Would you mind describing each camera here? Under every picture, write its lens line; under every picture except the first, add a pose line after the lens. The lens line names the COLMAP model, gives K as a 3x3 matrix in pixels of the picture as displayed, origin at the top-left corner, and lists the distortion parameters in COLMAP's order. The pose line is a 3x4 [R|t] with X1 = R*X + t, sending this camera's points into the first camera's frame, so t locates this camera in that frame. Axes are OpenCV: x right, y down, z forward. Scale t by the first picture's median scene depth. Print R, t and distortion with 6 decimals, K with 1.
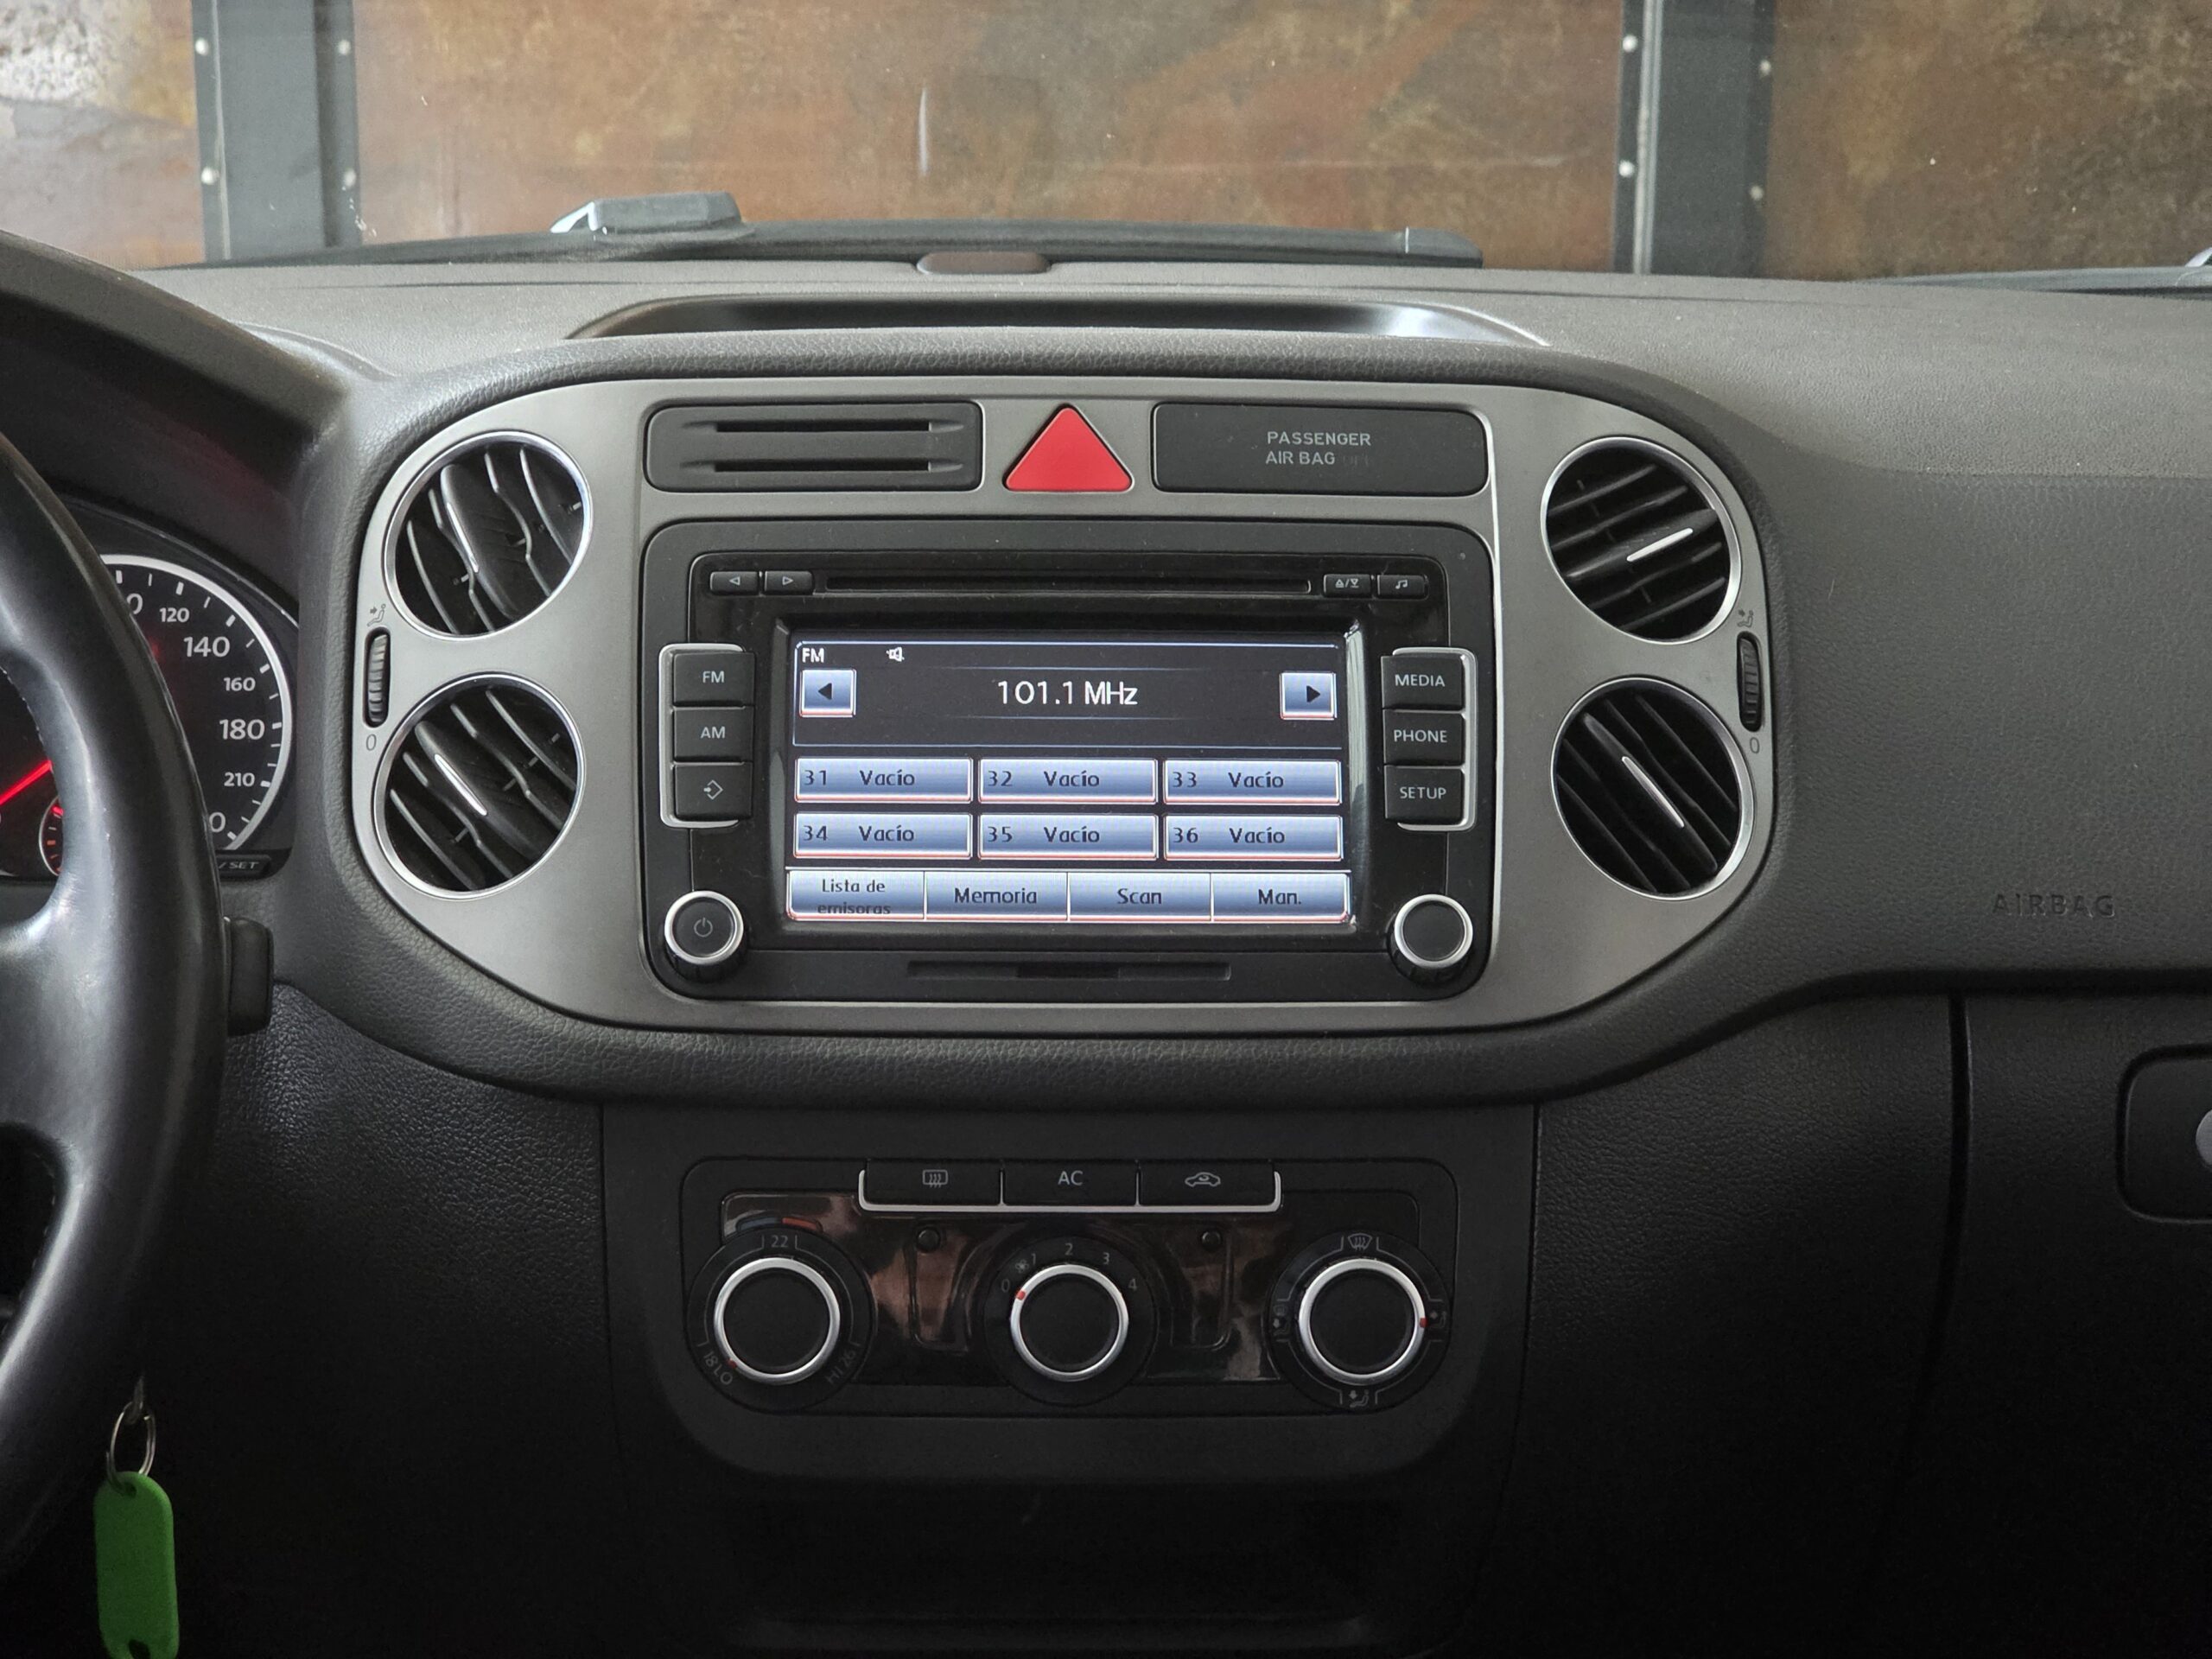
lens RADIAL K [[4117.0, 0, 1111.2], [0, 4117.0, 877.5], [0, 0, 1]] dist [-0.523012, 5.256575]
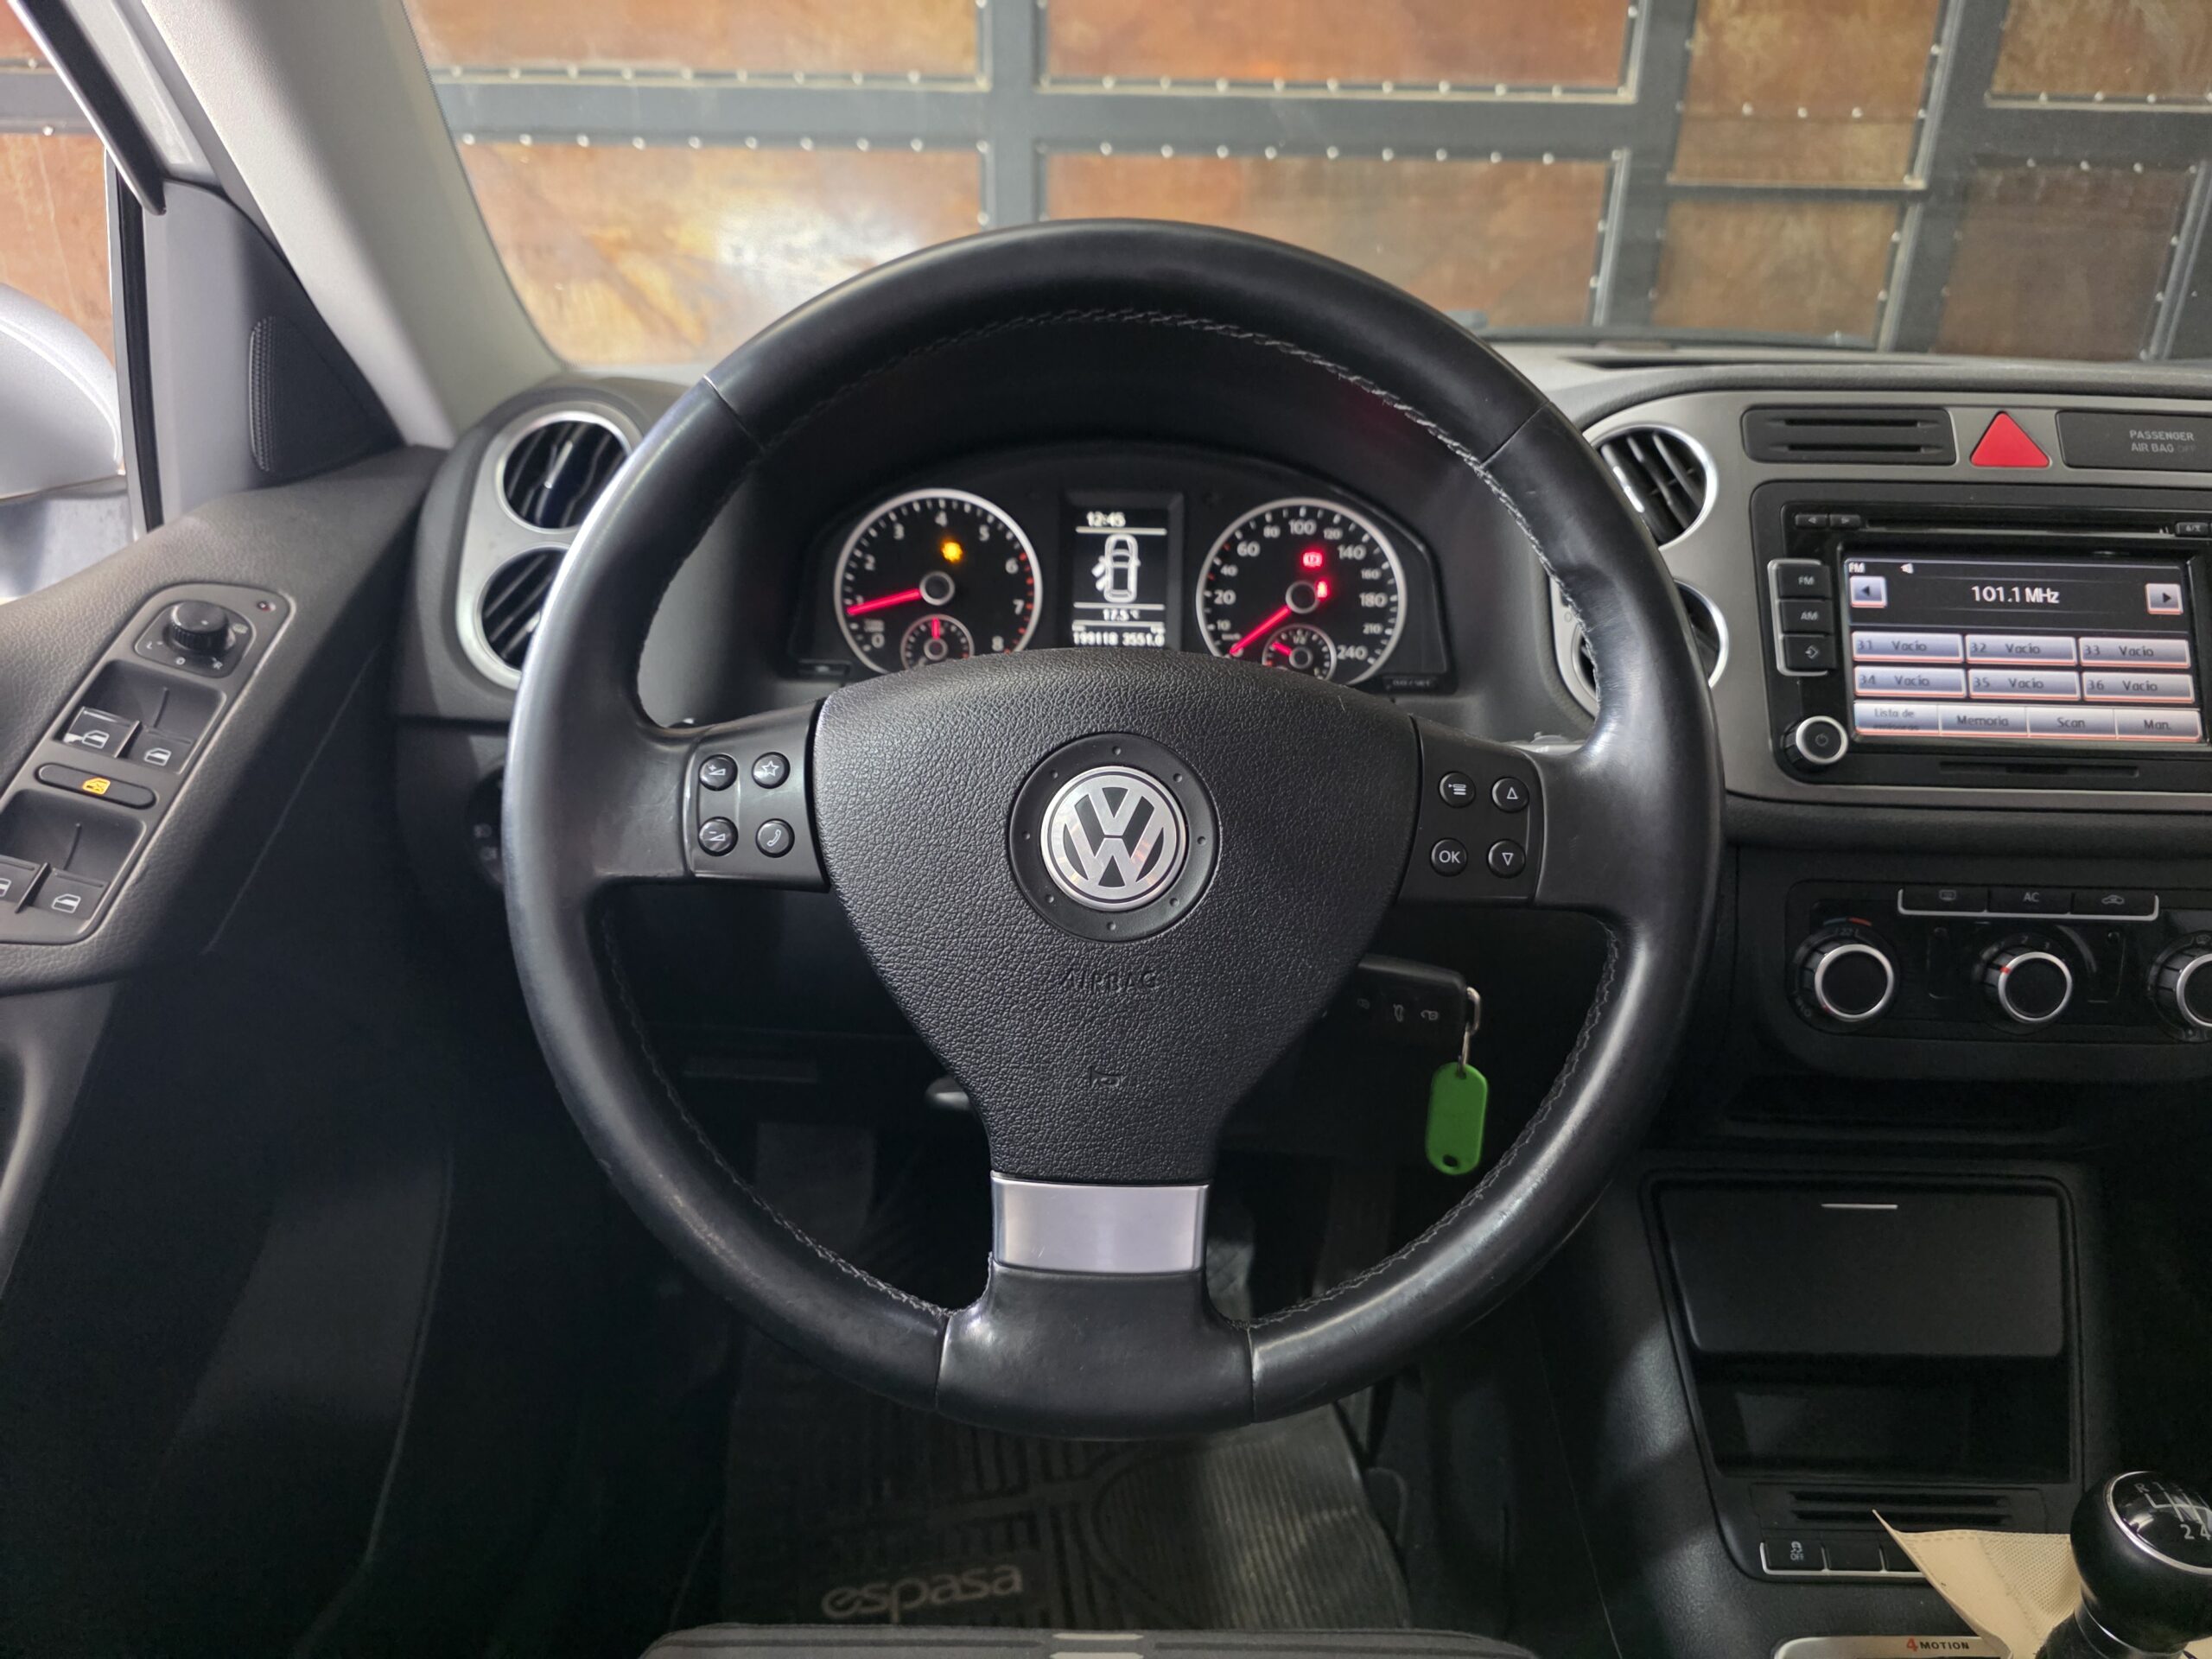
lens RADIAL K [[1491.4, 0, 1125.6], [0, 1491.4, 835.0], [0, 0, 1]] dist [0.040822, -0.042561]
pose [[0.998825, 0.024478, -0.041816, -0.335129], [-0.018462, 0.990171, 0.138638, -0.026650], [0.044798, -0.137703, 0.989460, 0.381273]]
